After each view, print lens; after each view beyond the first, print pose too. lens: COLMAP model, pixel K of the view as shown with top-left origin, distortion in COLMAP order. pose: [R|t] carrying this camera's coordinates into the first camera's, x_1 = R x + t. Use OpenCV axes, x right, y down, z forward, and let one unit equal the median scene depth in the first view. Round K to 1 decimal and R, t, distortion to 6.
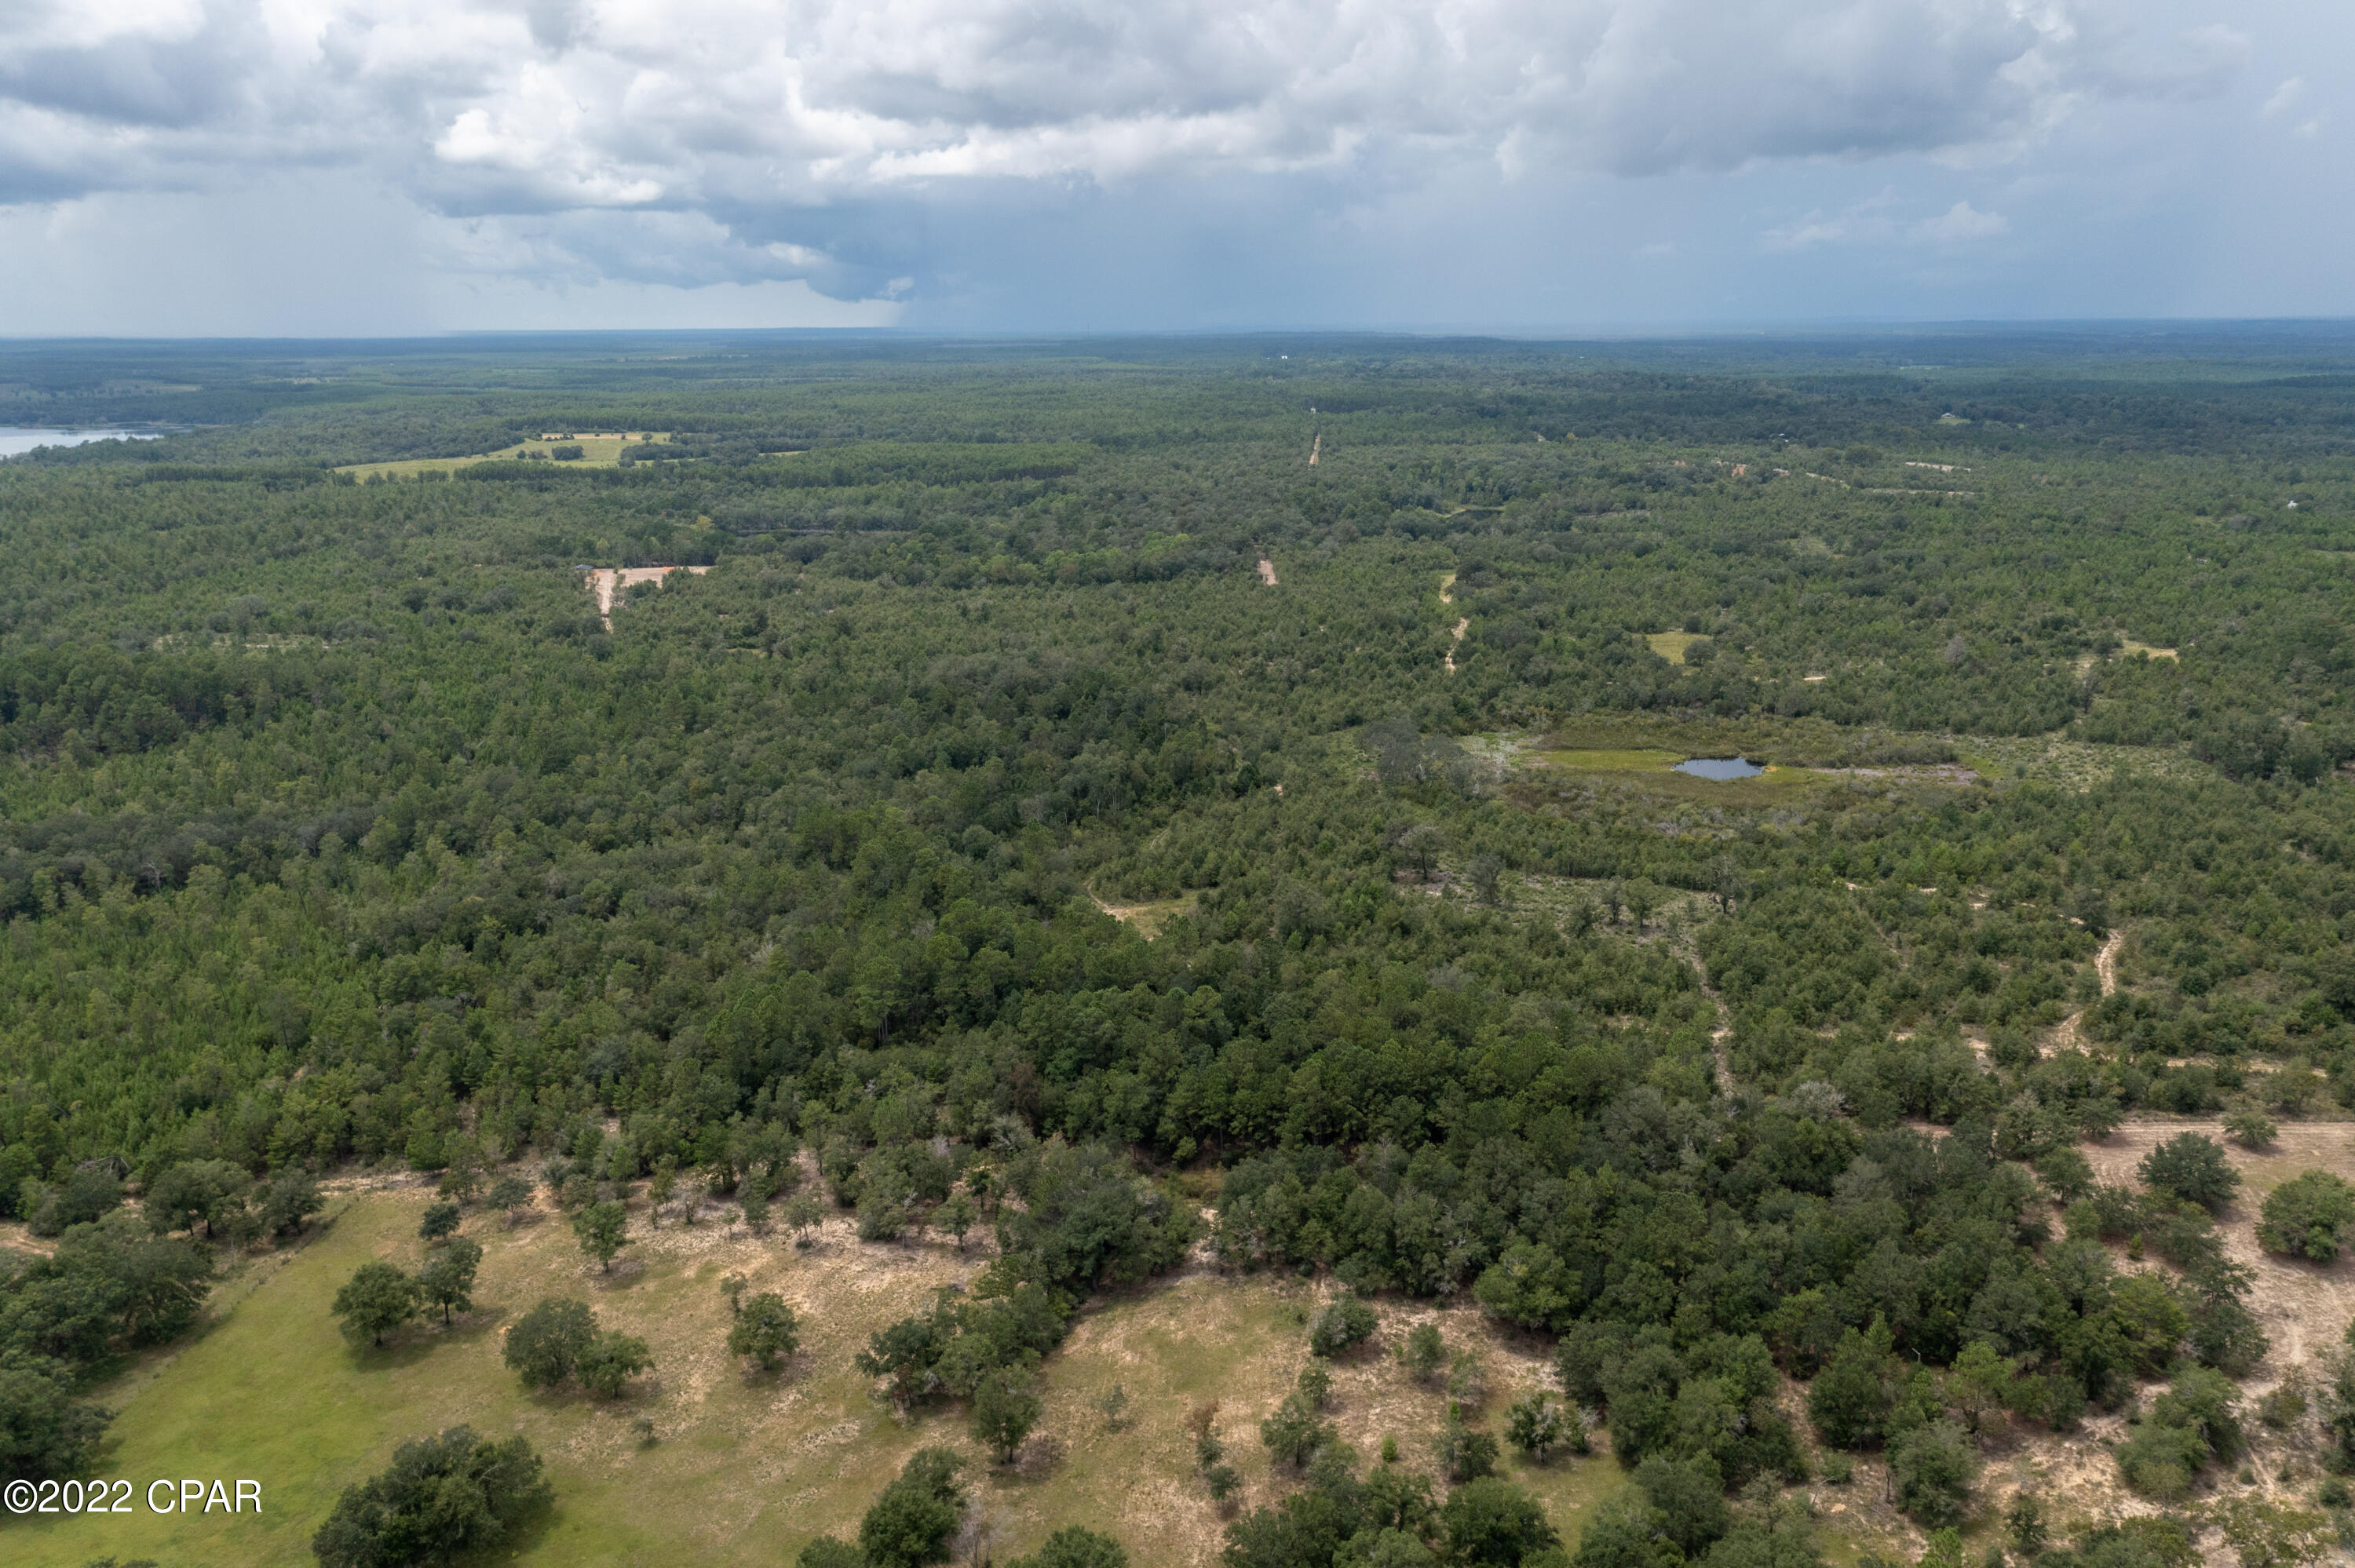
lens RADIAL K [[1959.7, 0, 1162.2], [0, 1959.7, 775.7], [0, 0, 1]] dist [0.028861, -0.001107]
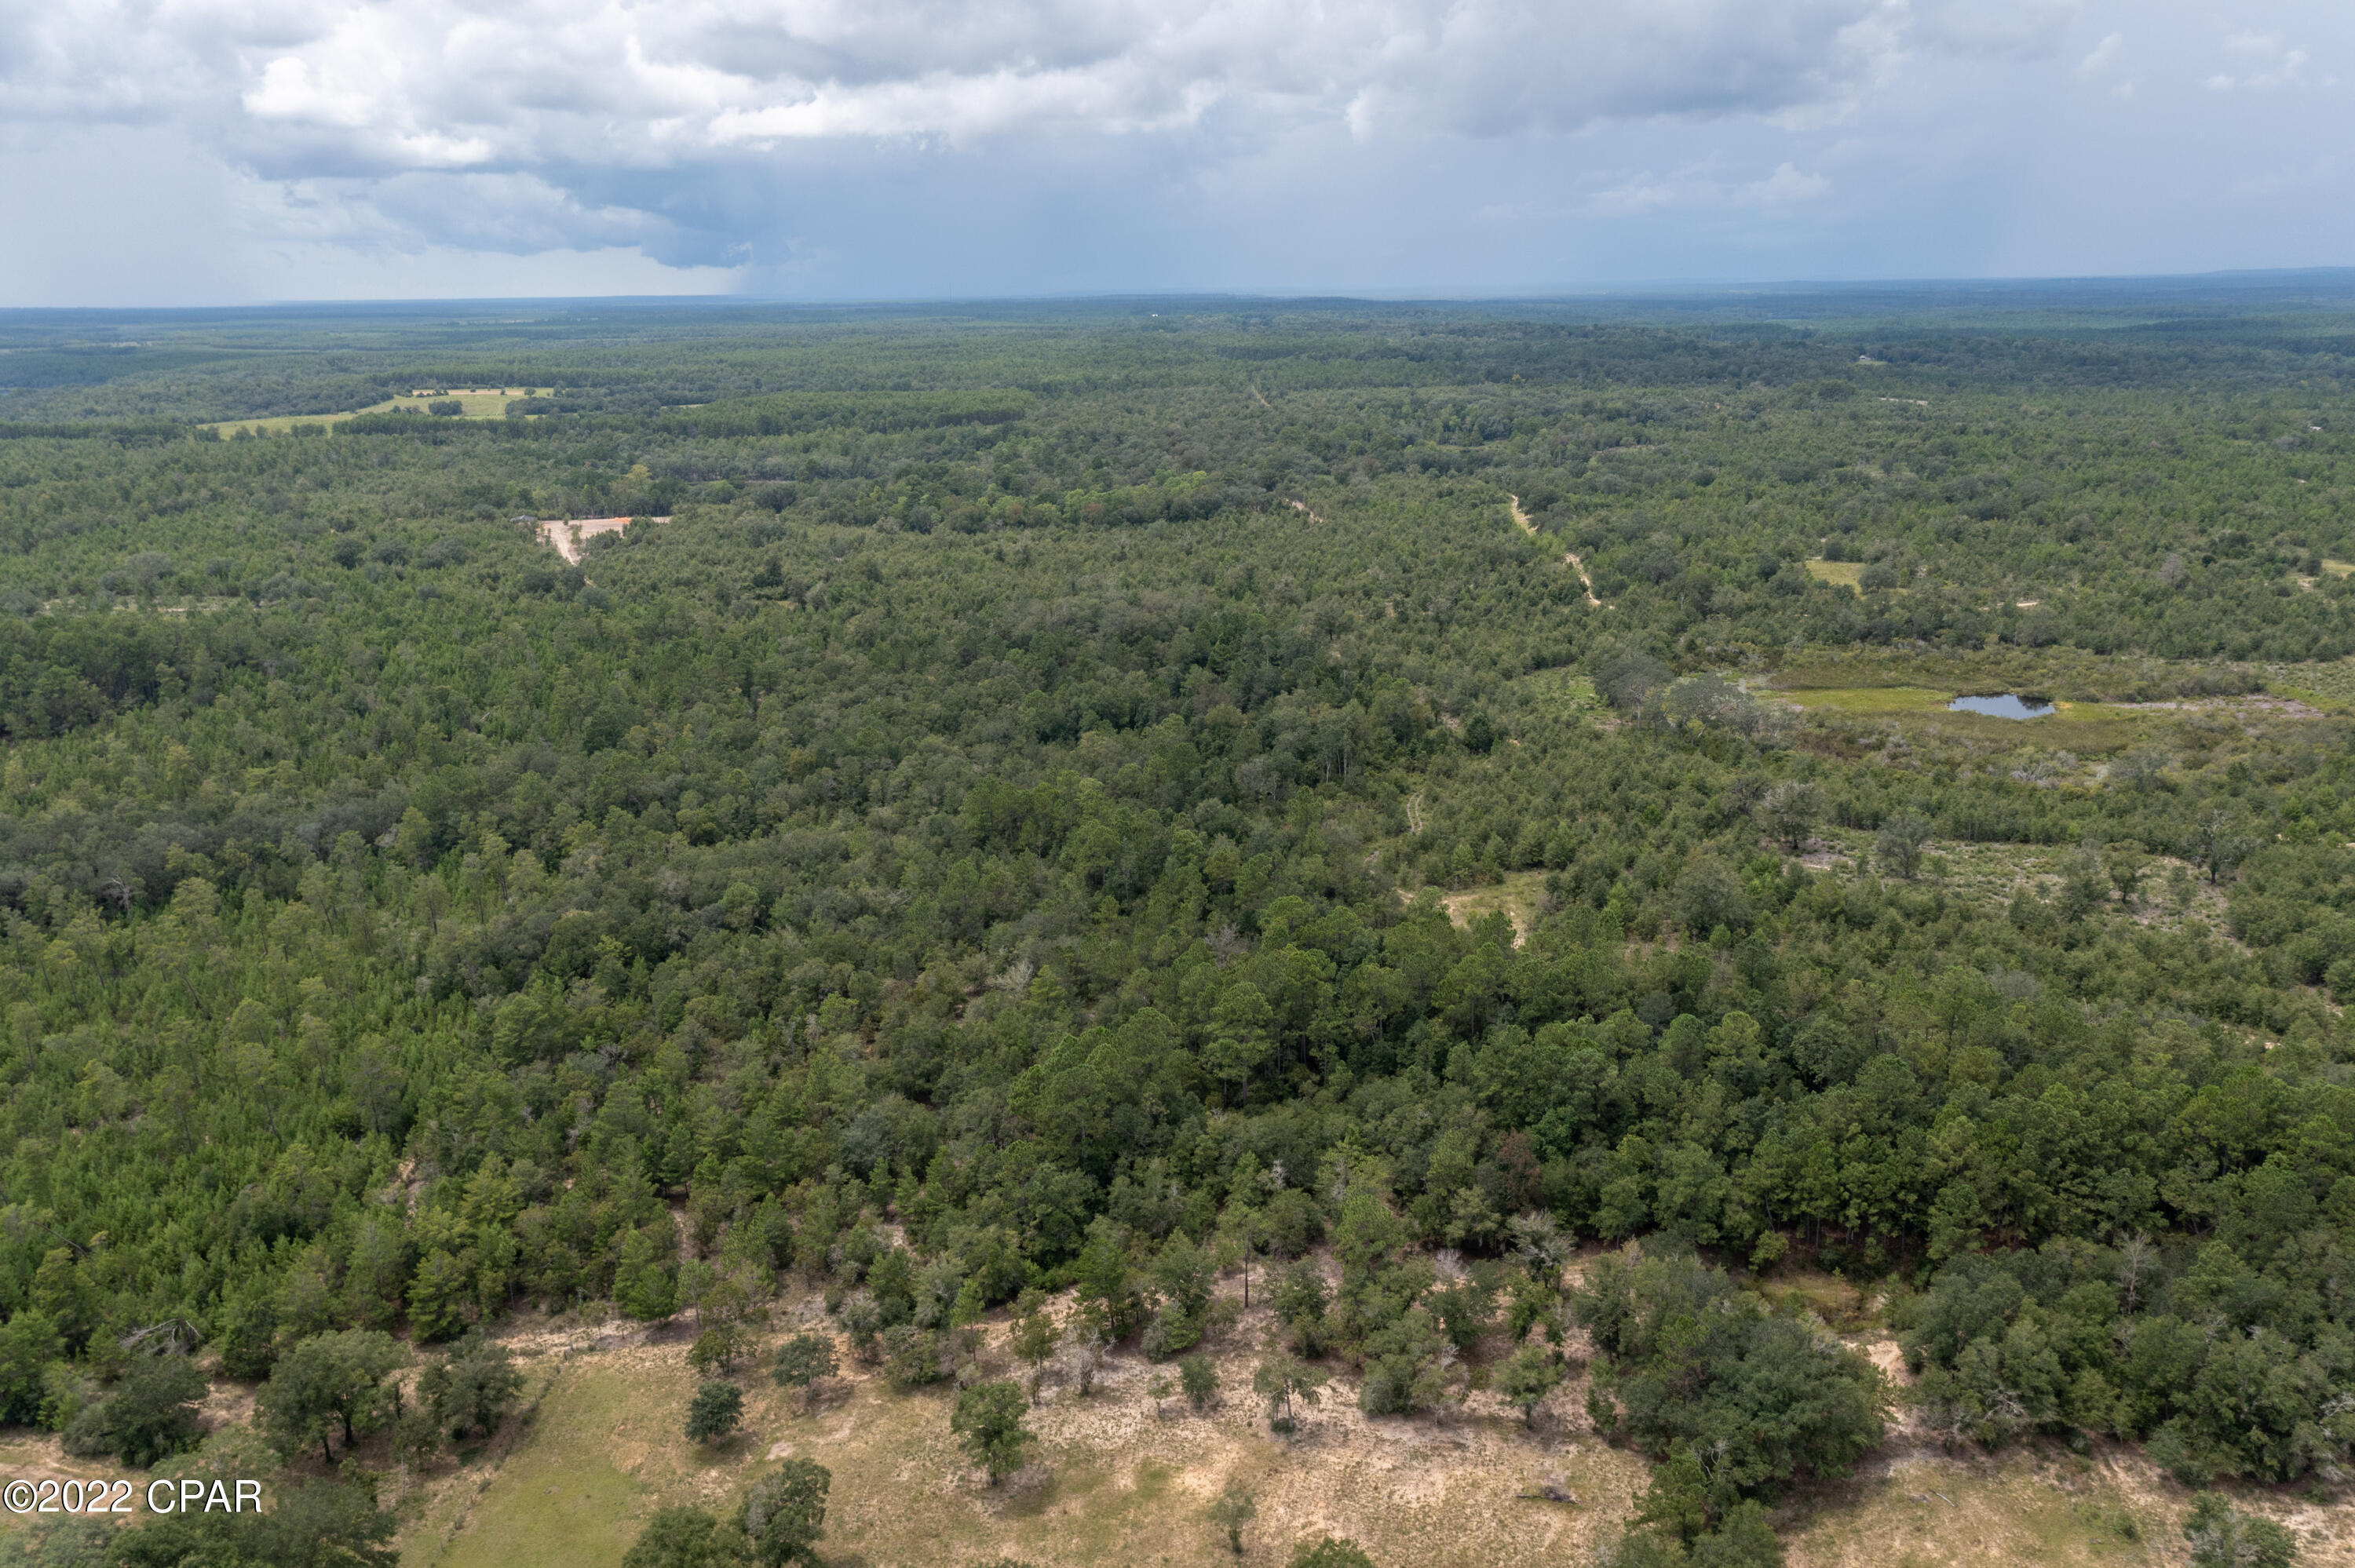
lens RADIAL K [[1959.7, 0, 1203.4], [0, 1959.7, 784.1], [0, 0, 1]] dist [0.028861, -0.001107]
pose [[0.995939, -0.028254, 0.085485, -0.136639], [0.026305, 0.999370, 0.023844, 0.000447], [-0.086105, -0.021498, 0.996054, 0.174291]]
